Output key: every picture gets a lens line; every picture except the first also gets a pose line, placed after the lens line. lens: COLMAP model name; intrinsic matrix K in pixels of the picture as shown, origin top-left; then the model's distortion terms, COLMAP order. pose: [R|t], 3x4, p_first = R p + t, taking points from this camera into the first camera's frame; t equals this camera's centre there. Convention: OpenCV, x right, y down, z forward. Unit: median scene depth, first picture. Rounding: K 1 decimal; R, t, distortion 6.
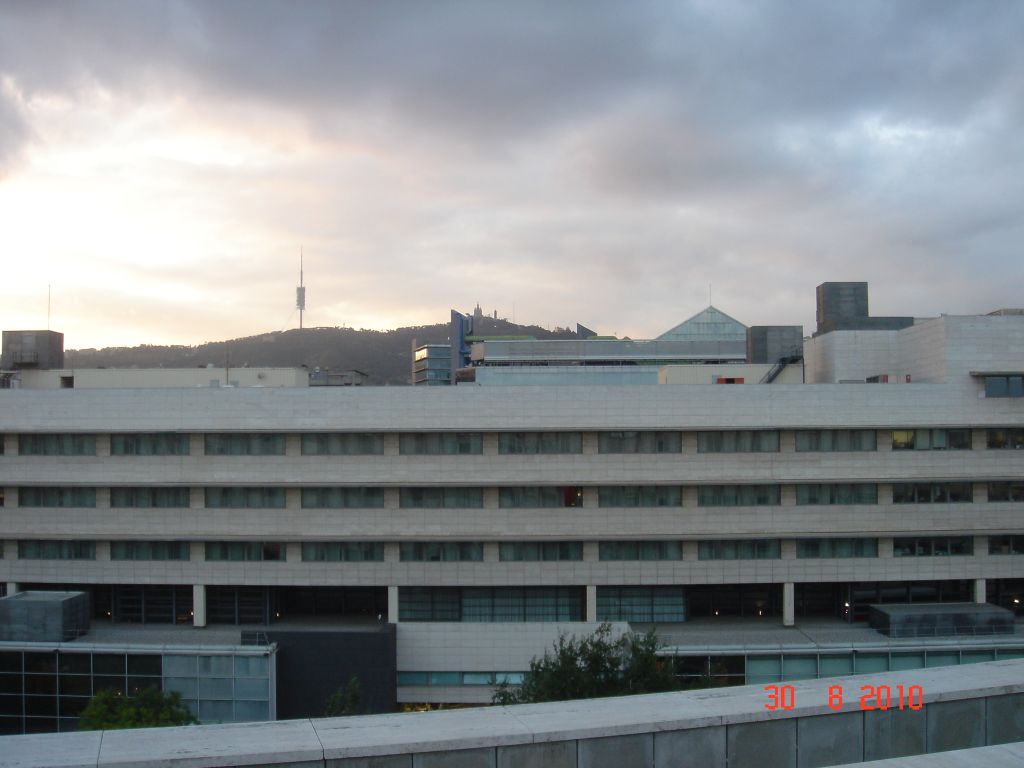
lens RADIAL K [[1126.2, 0, 522.3], [0, 1126.2, 384.3], [0, 0, 1]] dist [-0.185332, 0.144228]
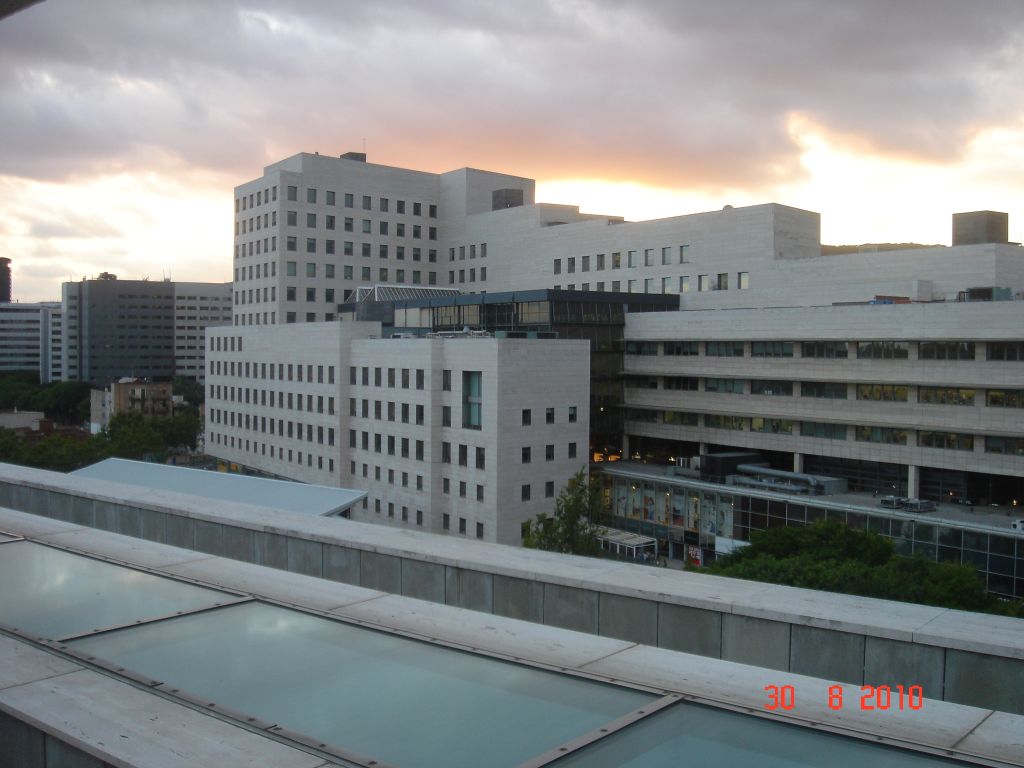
lens RADIAL K [[1126.2, 0, 522.3], [0, 1126.2, 384.3], [0, 0, 1]] dist [-0.185332, 0.144228]
pose [[0.497261, 0.030540, -0.867063, 0.728548], [0.042508, 0.997322, 0.059507, -0.001202], [0.866559, -0.066447, 0.494632, 0.020912]]
